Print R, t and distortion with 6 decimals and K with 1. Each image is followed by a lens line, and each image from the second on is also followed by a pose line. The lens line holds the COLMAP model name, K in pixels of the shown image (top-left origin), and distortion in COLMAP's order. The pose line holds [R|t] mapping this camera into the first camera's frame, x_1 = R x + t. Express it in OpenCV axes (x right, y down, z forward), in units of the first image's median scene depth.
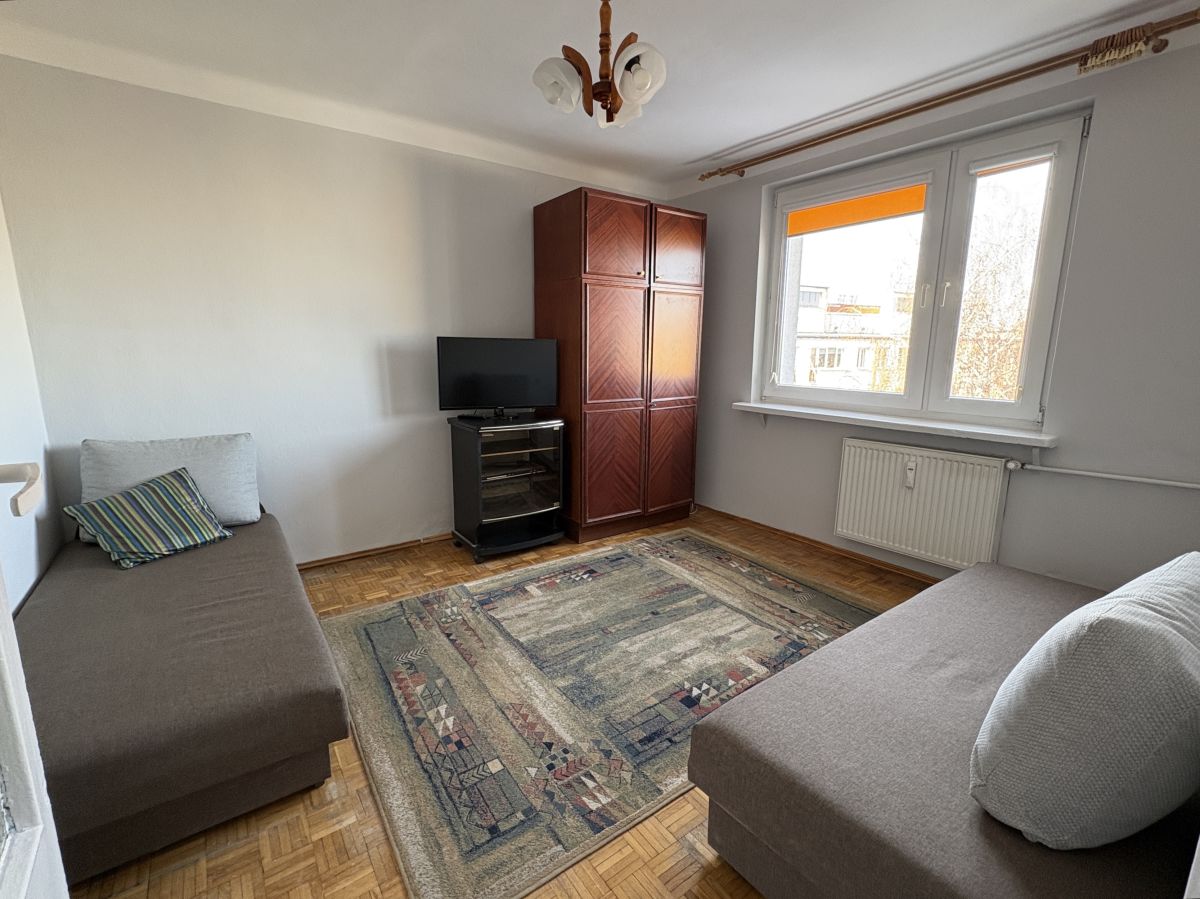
lens RADIAL K [[531.9, 0, 598.9], [0, 531.9, 447.3], [0, 0, 1]] dist [0.000760, 0.000109]
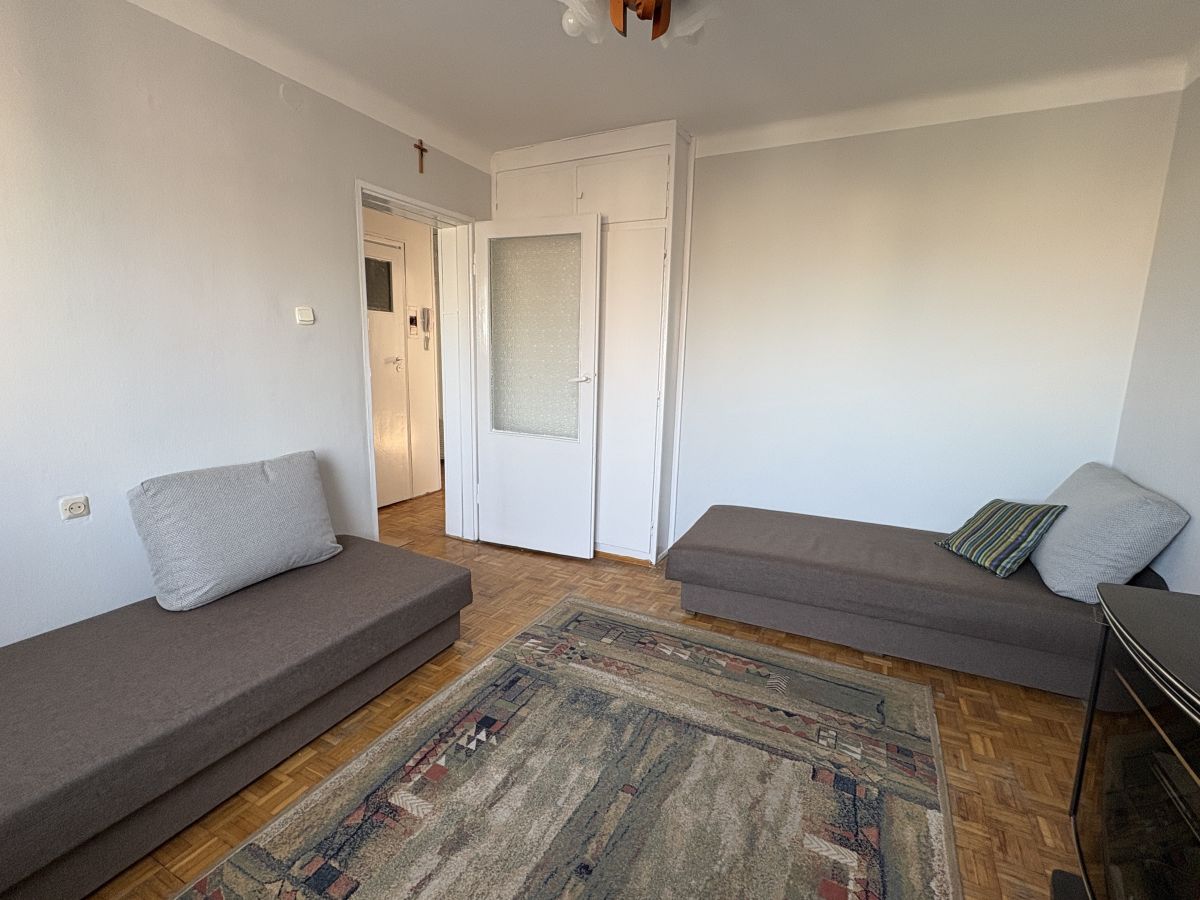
lens RADIAL K [[553.8, 0, 598.3], [0, 553.8, 447.4], [0, 0, 1]] dist [-0.000237, -0.000002]
pose [[-0.884275, 0.057484, -0.463415, 0.394424], [-0.112594, 0.936867, 0.331063, -0.318114], [0.453189, 0.344929, -0.821976, 1.606367]]
